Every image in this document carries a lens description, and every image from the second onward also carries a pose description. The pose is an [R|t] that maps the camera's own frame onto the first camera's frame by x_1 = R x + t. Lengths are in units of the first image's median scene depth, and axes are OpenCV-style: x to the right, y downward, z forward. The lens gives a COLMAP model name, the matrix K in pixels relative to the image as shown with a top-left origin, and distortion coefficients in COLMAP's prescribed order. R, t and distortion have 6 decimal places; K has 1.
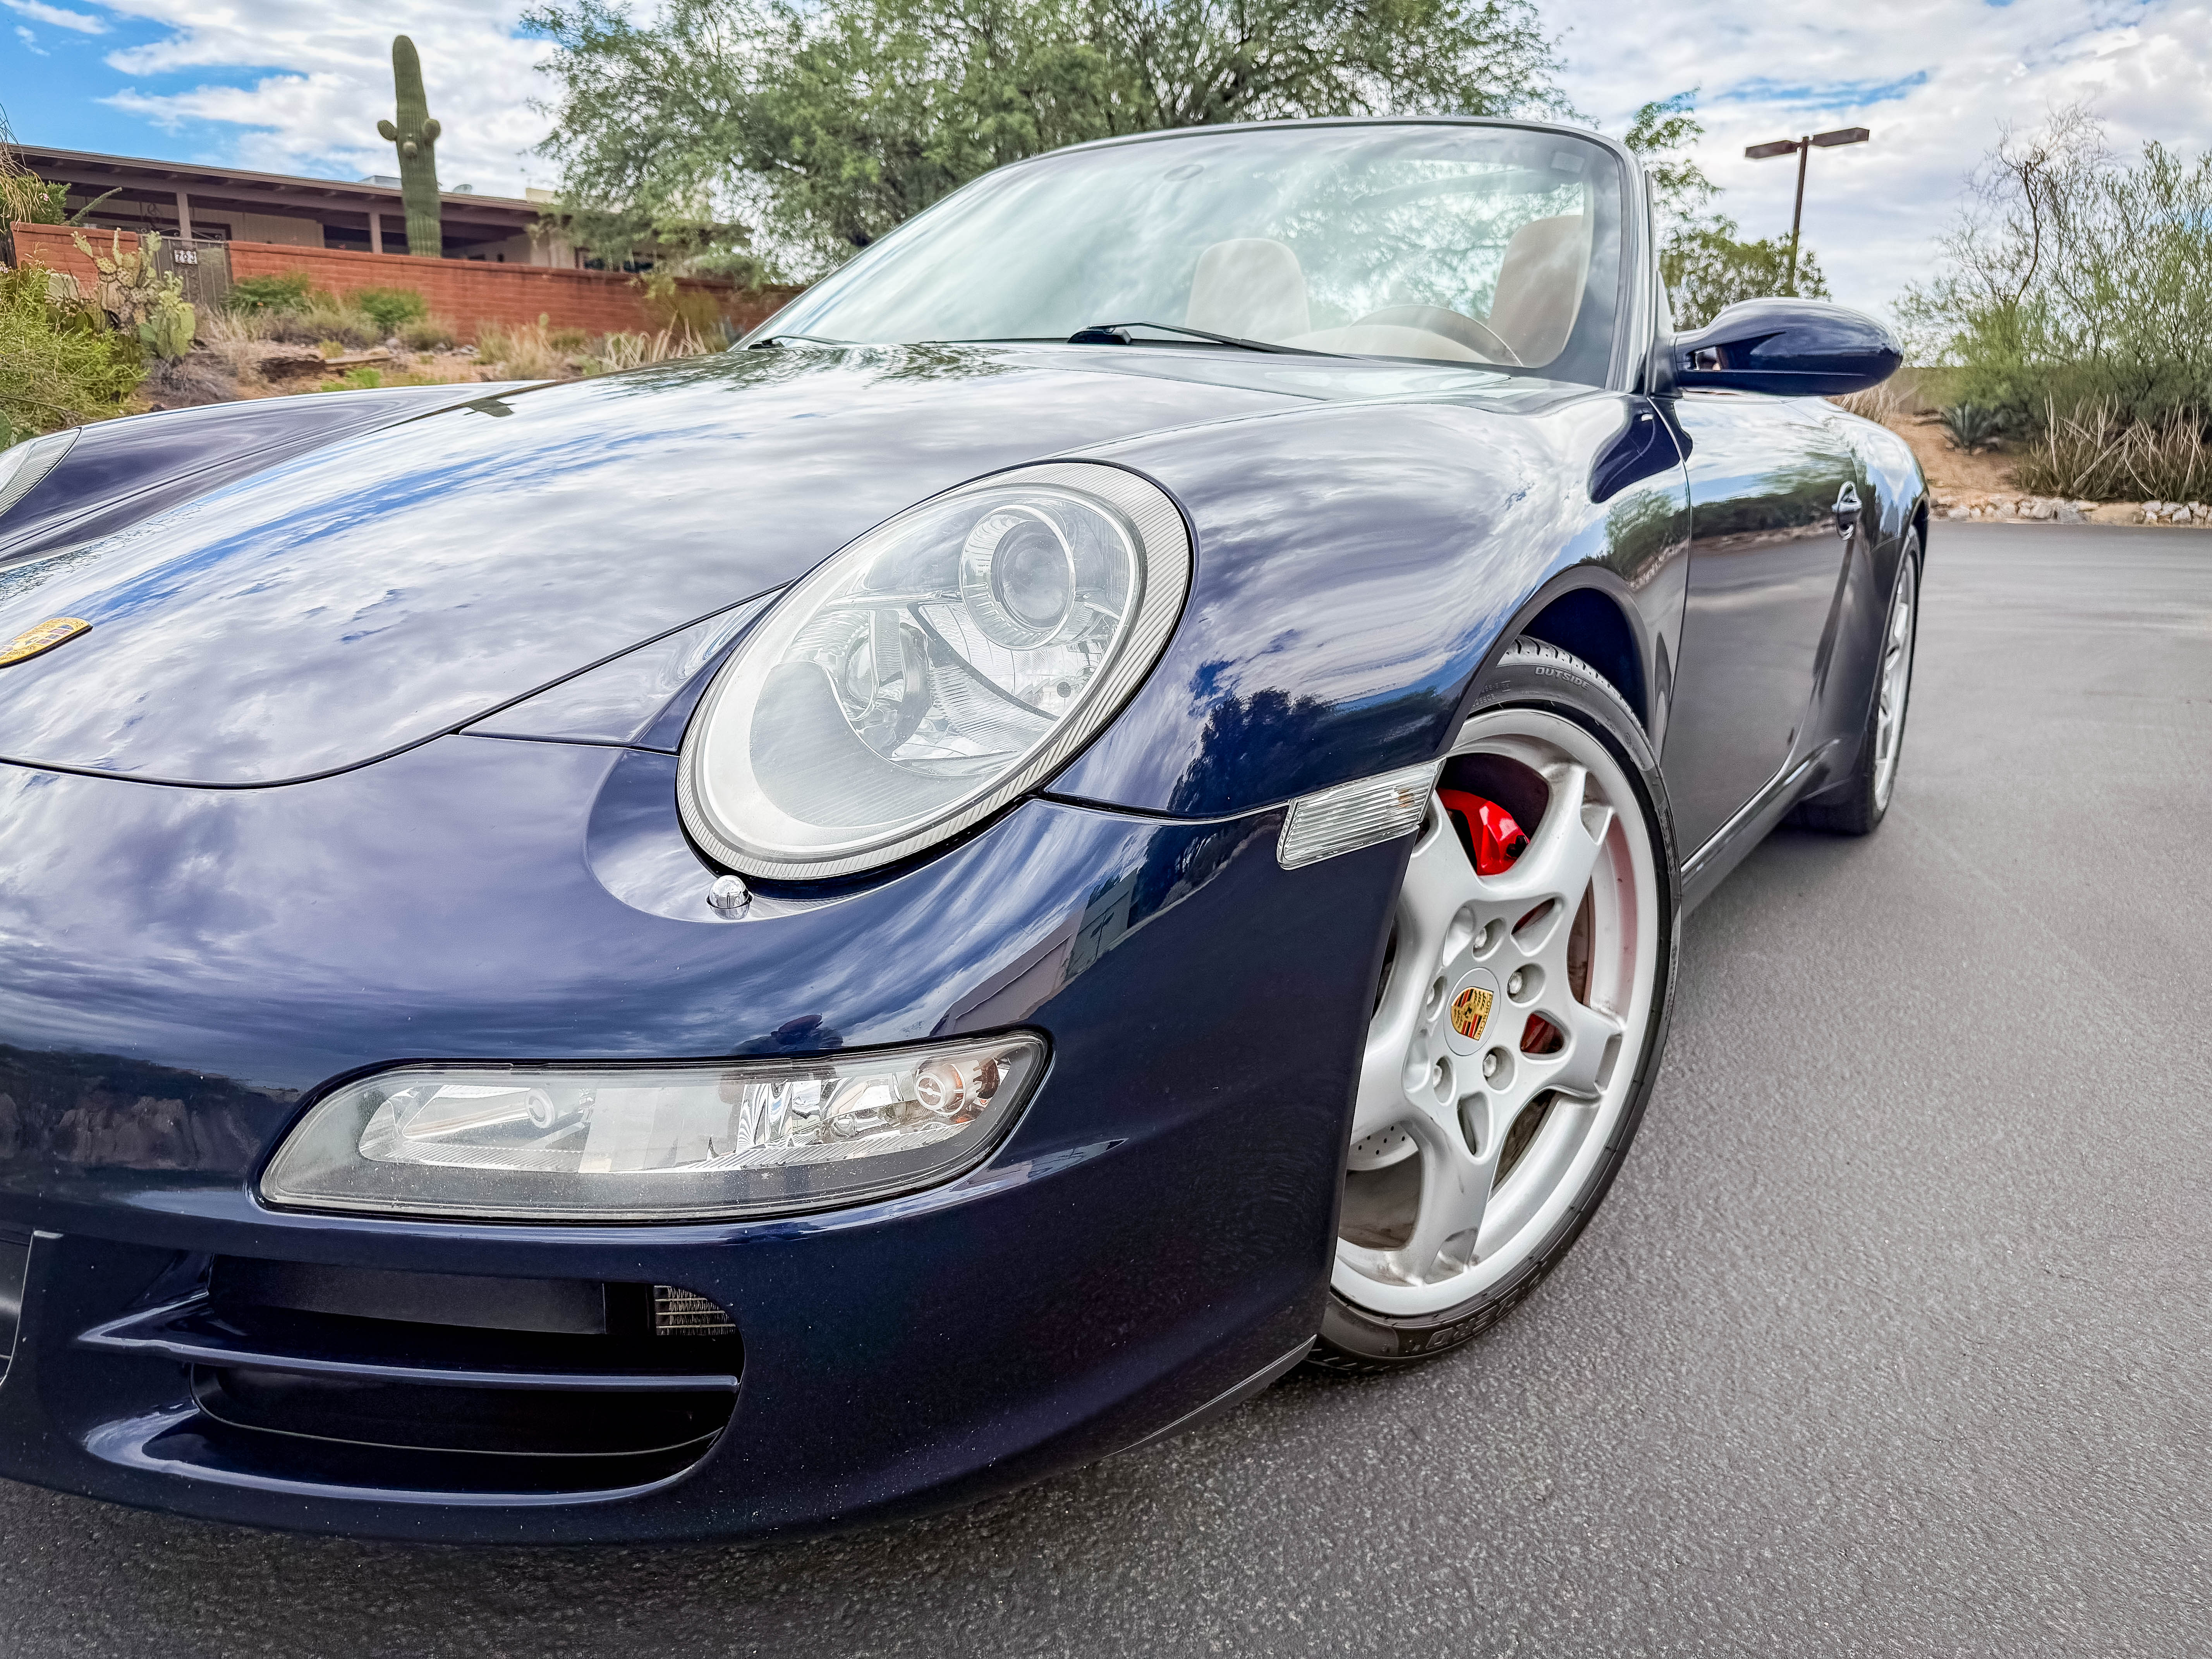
lens RADIAL K [[1619.0, 0, 1093.8], [0, 1619.0, 850.3], [0, 0, 1]] dist [-0.044839, 0.049923]
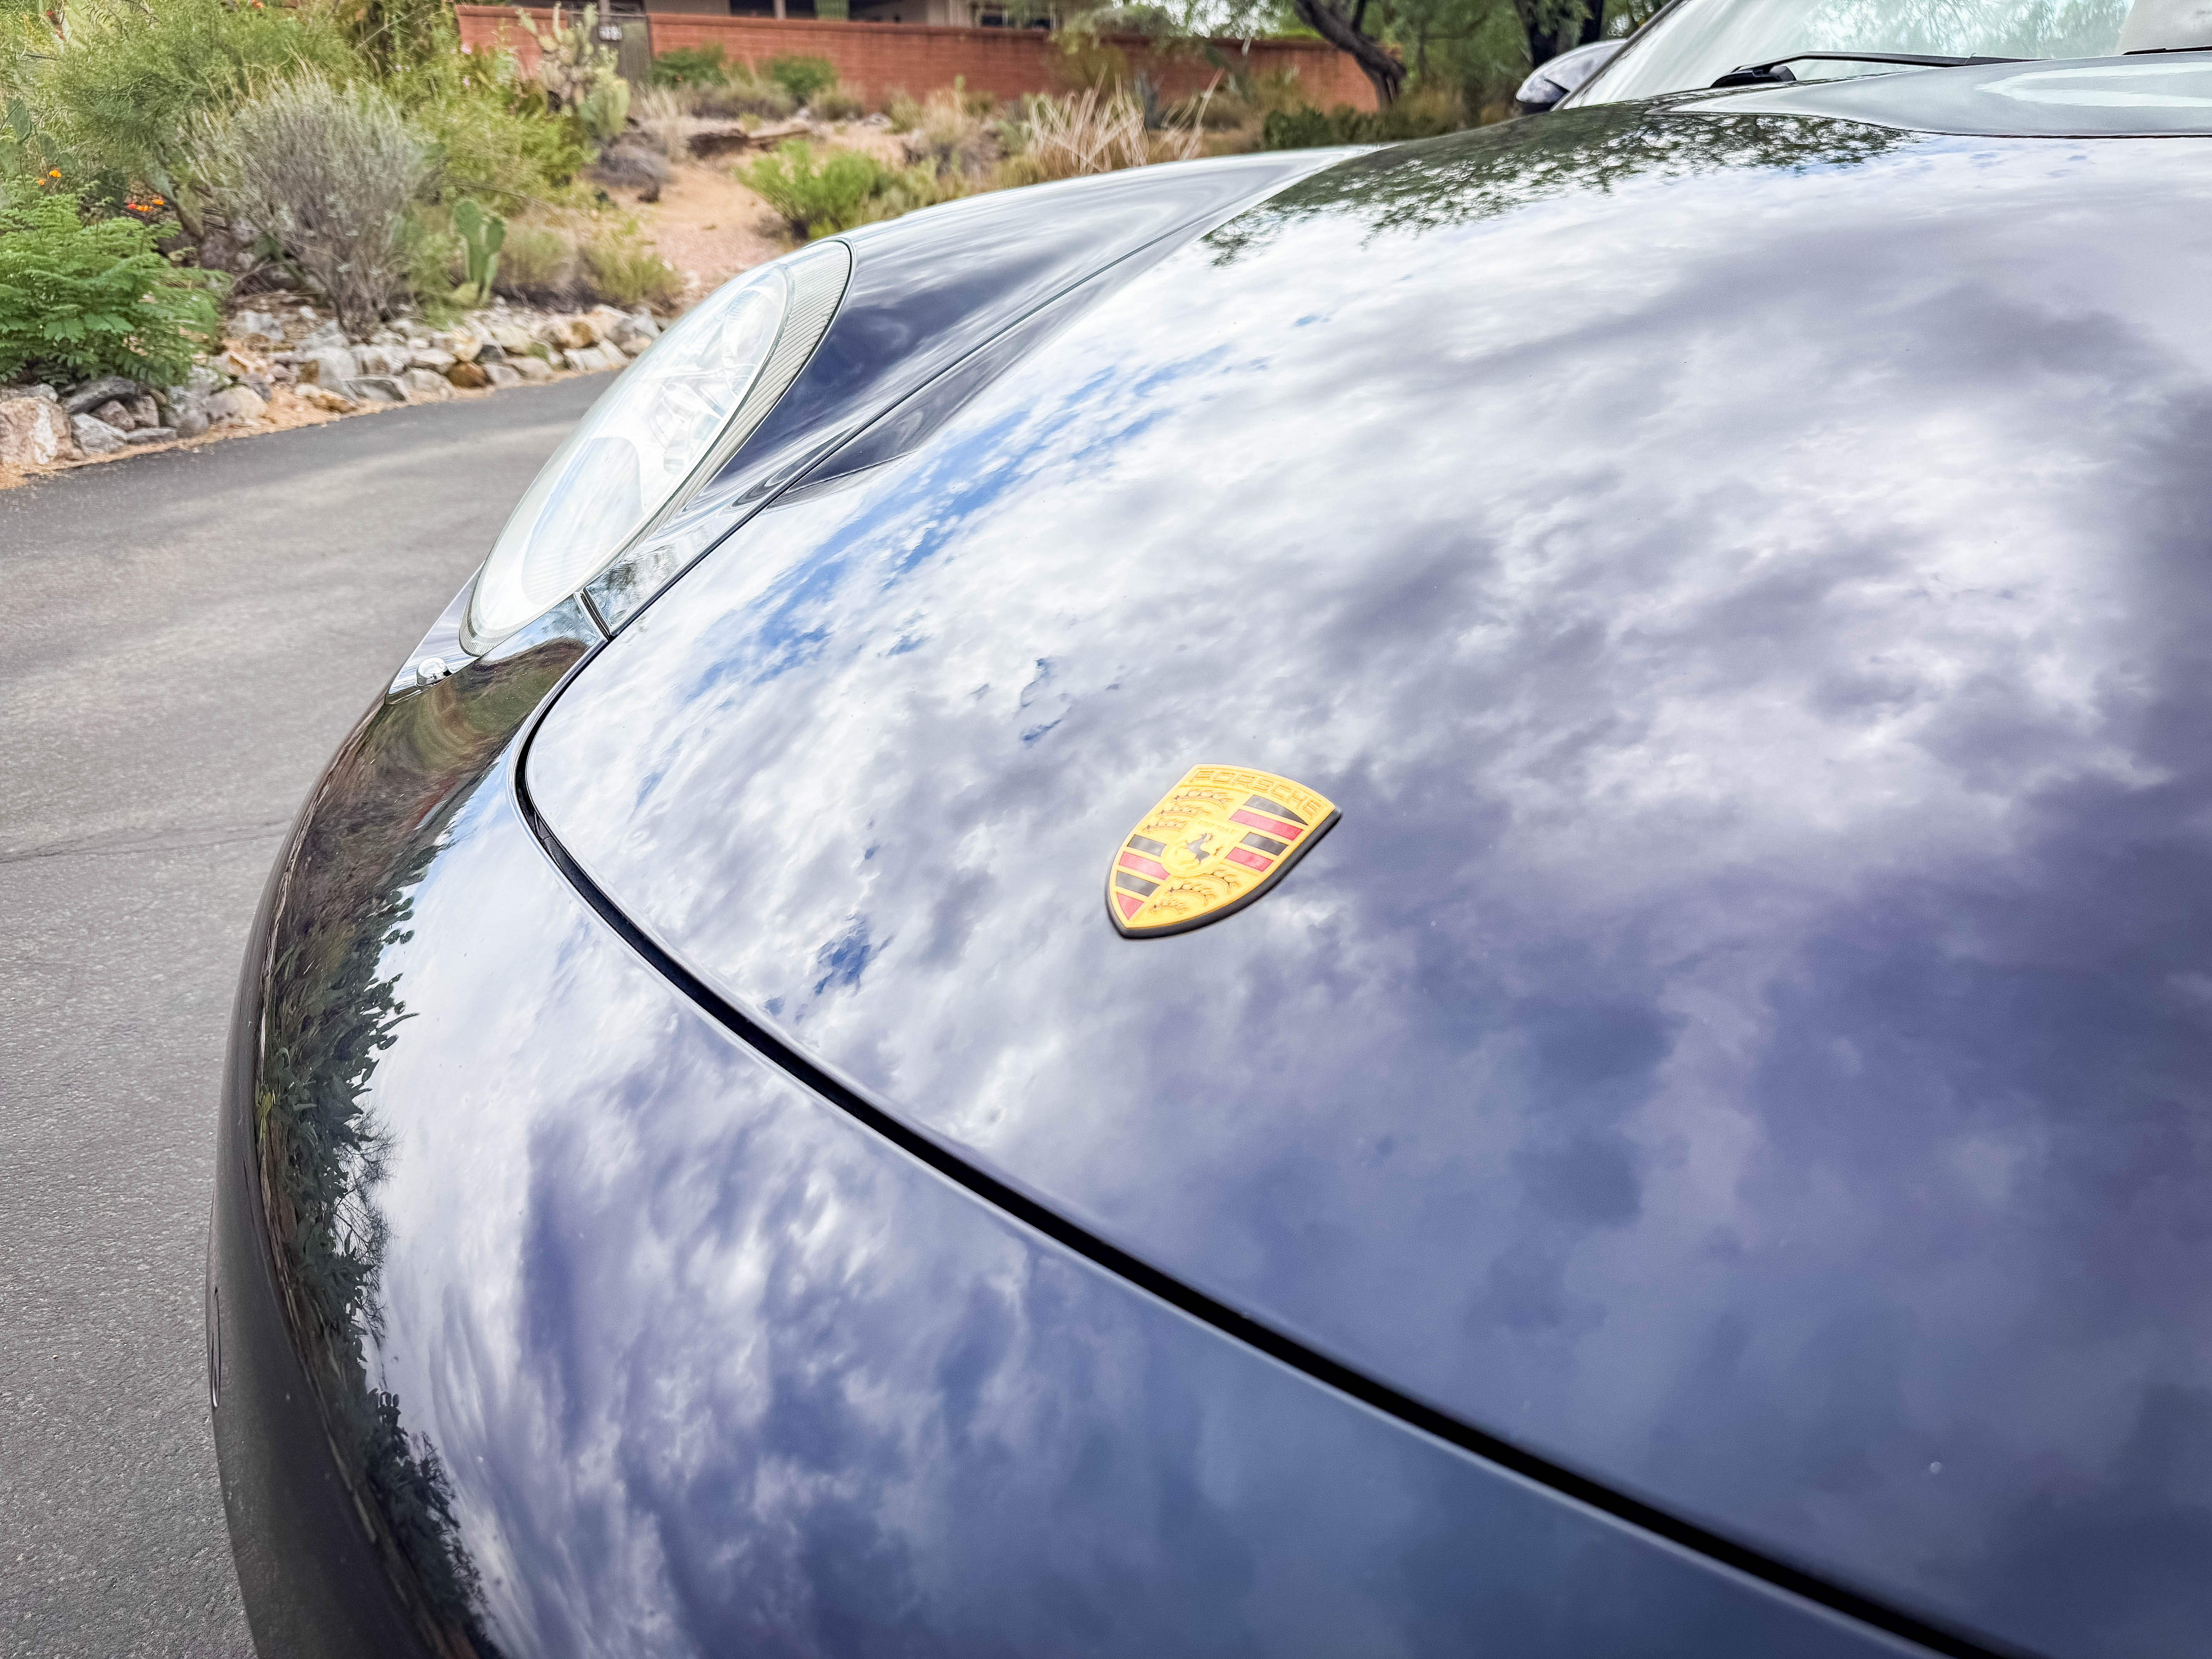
lens RADIAL K [[1603.1, 0, 1079.3], [0, 1603.1, 790.2], [0, 0, 1]] dist [0.004748, 0.010611]
pose [[0.975833, 0.047044, -0.213395, -0.052802], [-0.024756, 0.994064, 0.105940, -0.016121], [0.217112, -0.098097, 0.971205, 0.051594]]
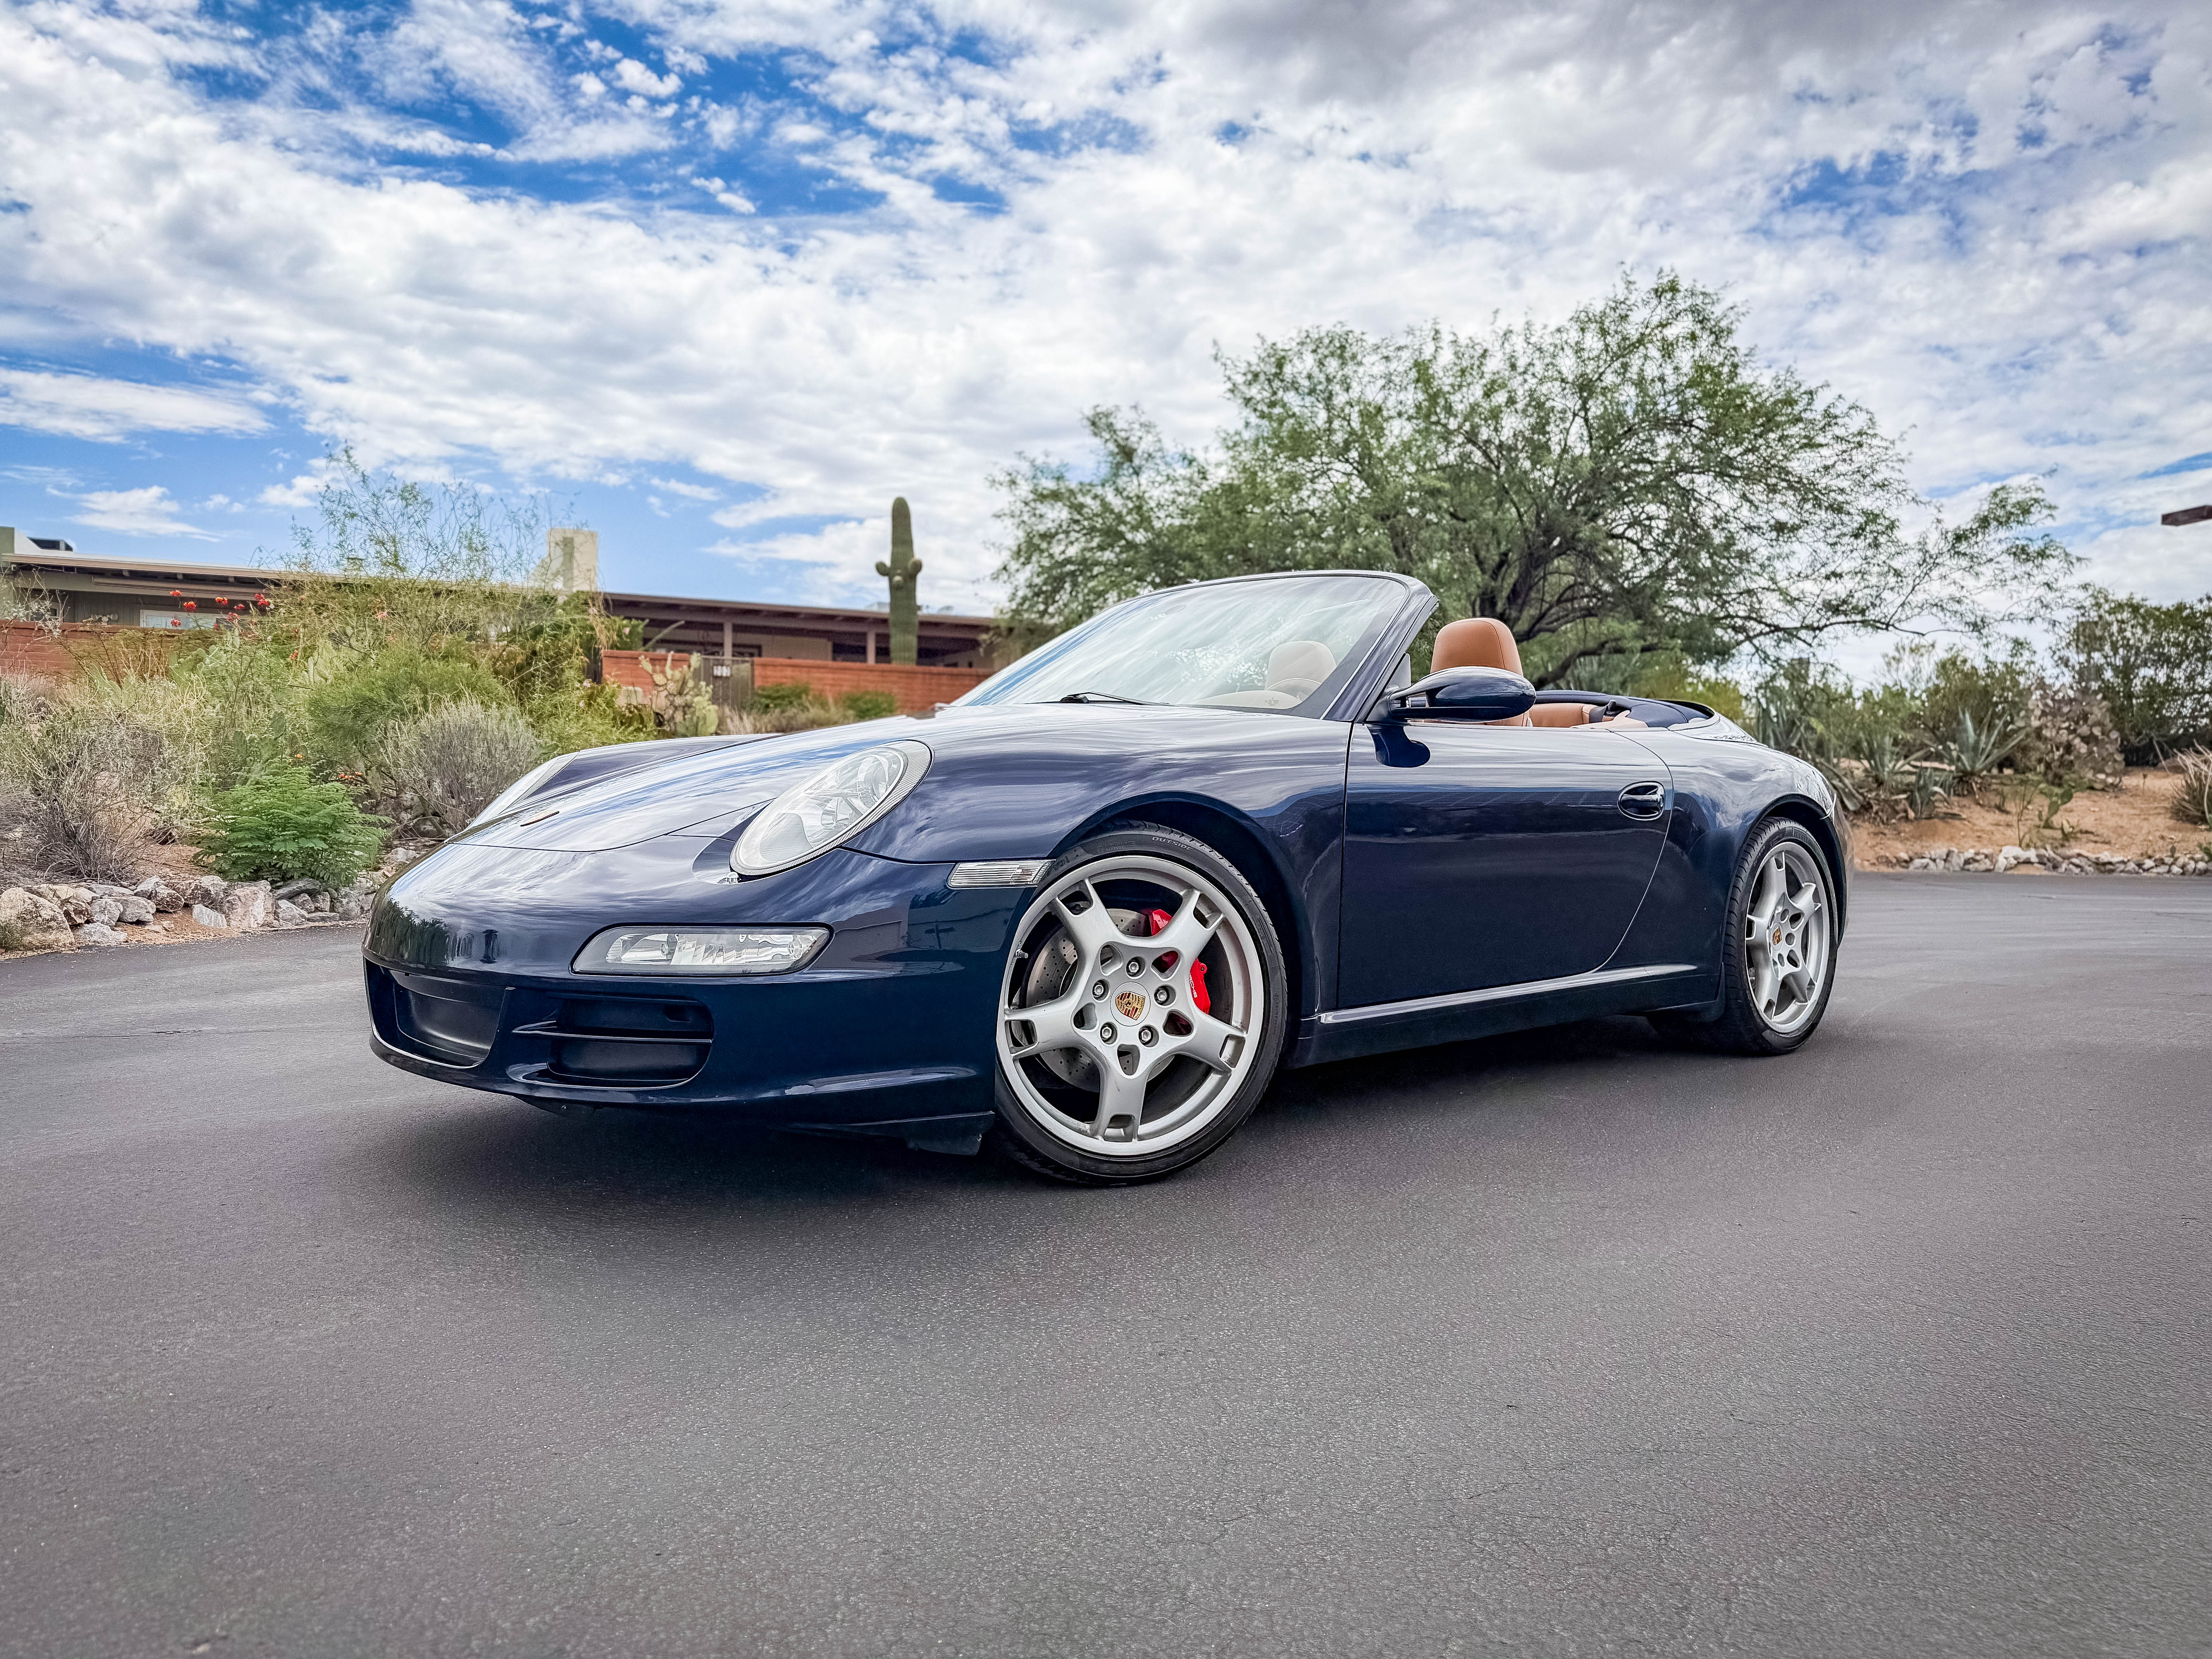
lens RADIAL K [[1648.4, 0, 1106.0], [0, 1648.4, 829.5], [0, 0, 1]] dist [-0.002273, 0.009582]
pose [[0.962628, -0.006403, -0.270753, 0.083570], [-0.059654, 0.970154, -0.235037, 0.040875], [0.264177, 0.242405, 0.933515, -0.109998]]
